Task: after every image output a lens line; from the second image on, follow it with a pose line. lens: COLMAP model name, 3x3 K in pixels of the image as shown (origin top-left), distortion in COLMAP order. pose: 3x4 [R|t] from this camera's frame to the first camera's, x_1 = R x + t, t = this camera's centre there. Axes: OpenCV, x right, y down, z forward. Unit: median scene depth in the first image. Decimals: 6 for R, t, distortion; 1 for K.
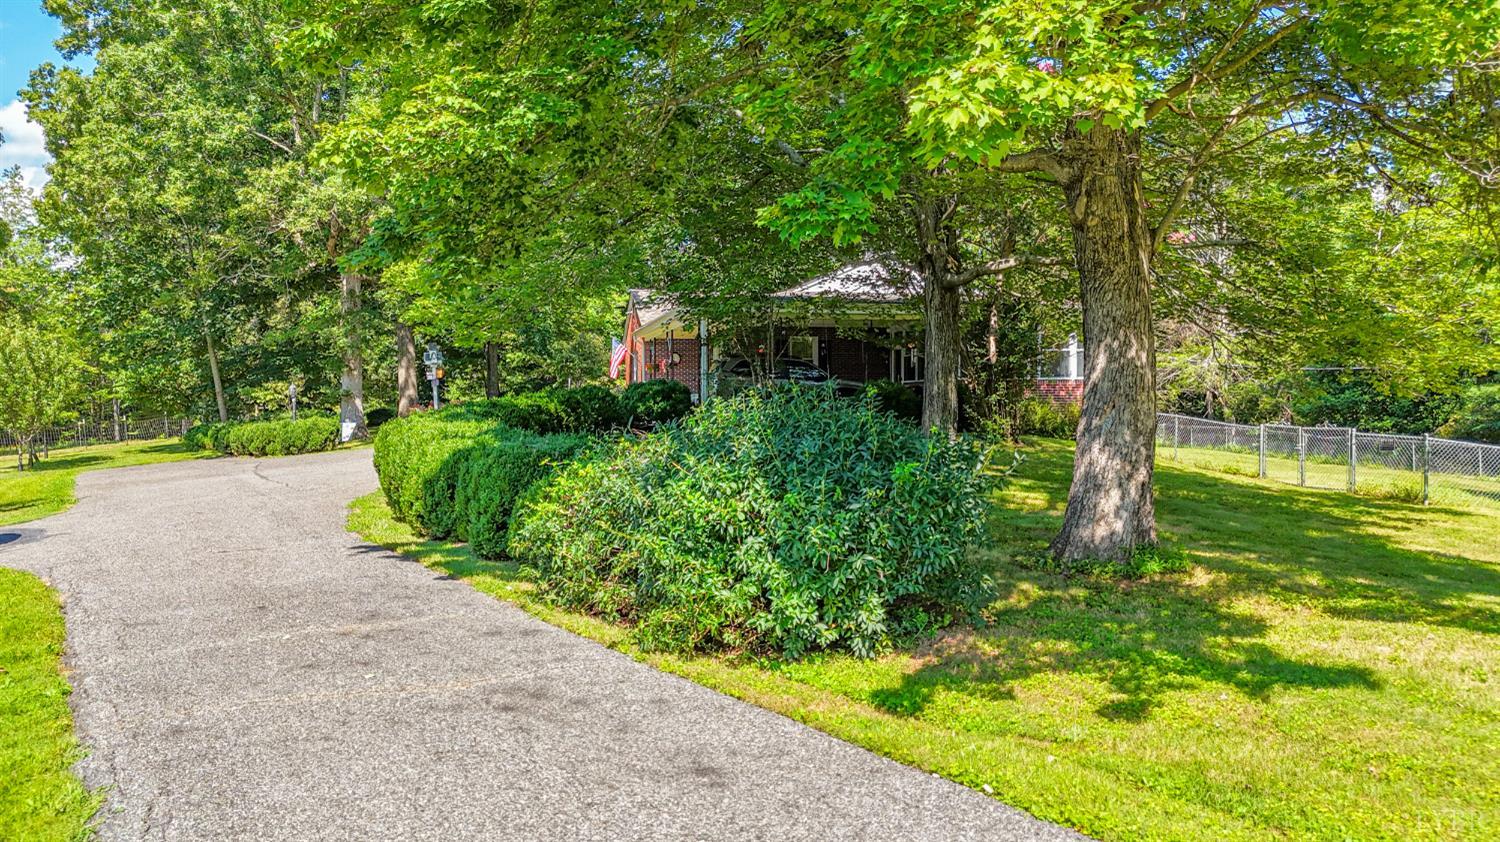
lens RADIAL K [[1114.8, 0, 746.7], [0, 1114.8, 424.7], [0, 0, 1]] dist [0.062471, -0.039871]
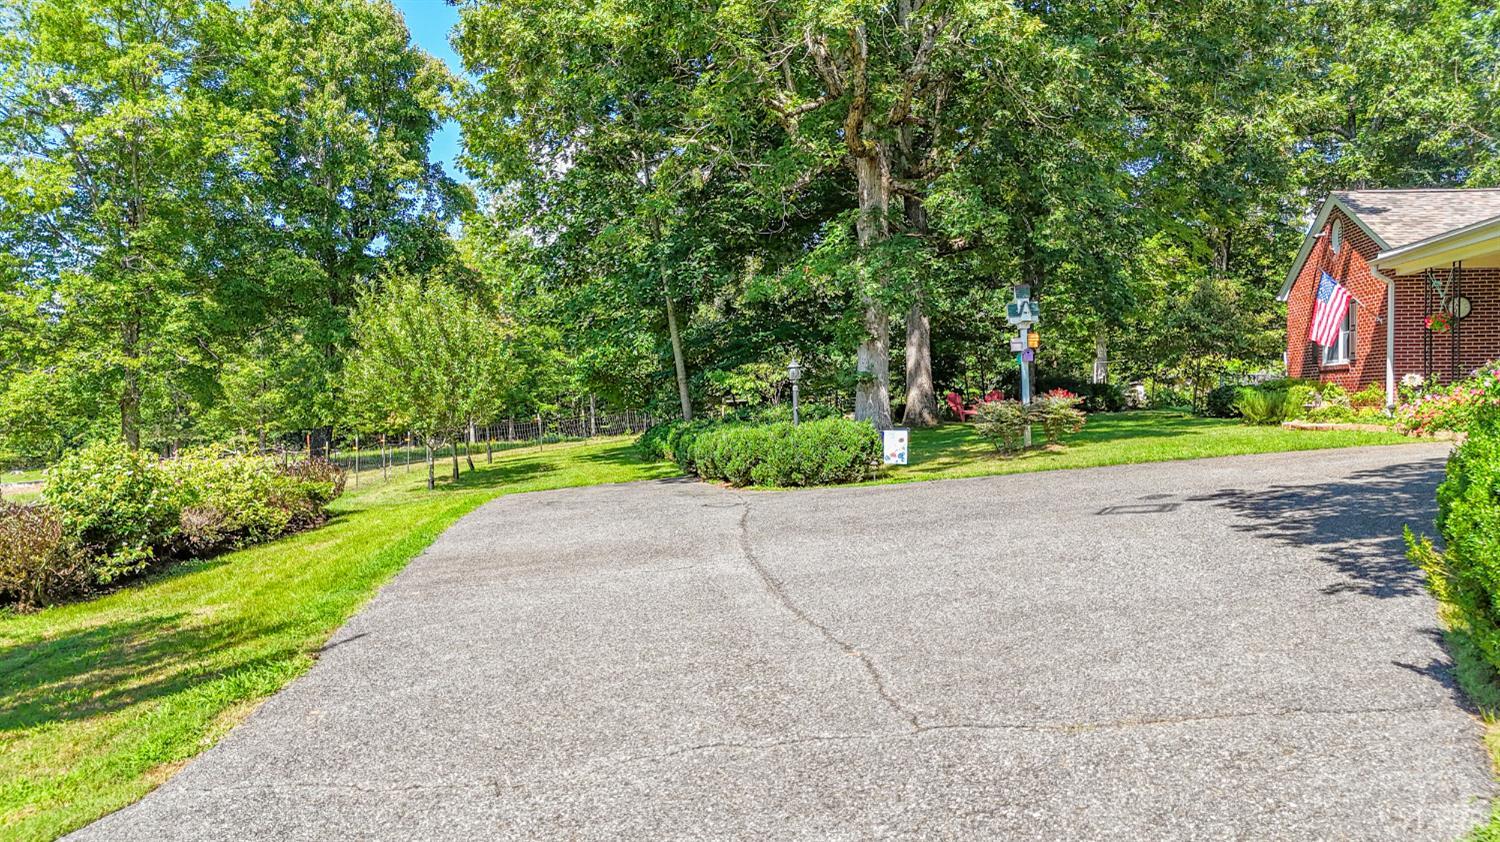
lens RADIAL K [[1114.8, 0, 751.0], [0, 1114.8, 419.4], [0, 0, 1]] dist [0.062471, -0.039871]
pose [[0.929071, 0.009329, -0.369784, -0.180778], [-0.009093, 0.999956, 0.002380, -0.006107], [0.369790, 0.001151, 0.929115, 0.392959]]
